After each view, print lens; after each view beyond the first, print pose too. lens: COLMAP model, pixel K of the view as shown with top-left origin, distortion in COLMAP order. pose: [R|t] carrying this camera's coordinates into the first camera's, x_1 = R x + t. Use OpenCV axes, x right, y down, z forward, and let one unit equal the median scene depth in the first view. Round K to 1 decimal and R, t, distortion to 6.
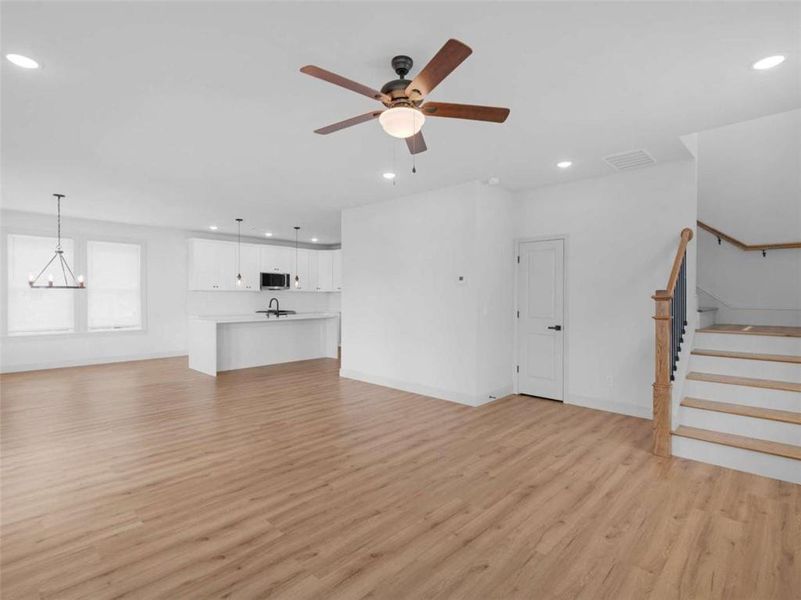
lens RADIAL K [[436.4, 0, 381.3], [0, 436.4, 297.3], [0, 0, 1]] dist [0.027082, -0.000461]
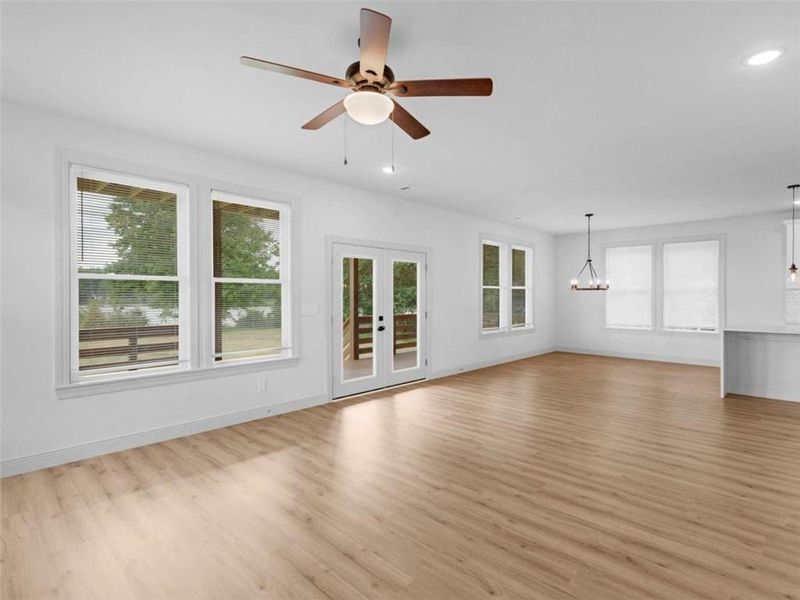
lens RADIAL K [[405.5, 0, 404.6], [0, 405.5, 298.9], [0, 0, 1]] dist [0.023763, -0.000705]
pose [[0.017337, 0.006339, -0.999830, 0.497791], [-0.005080, 0.999968, 0.006251, -0.000498], [0.999837, 0.004970, 0.017369, 0.580907]]
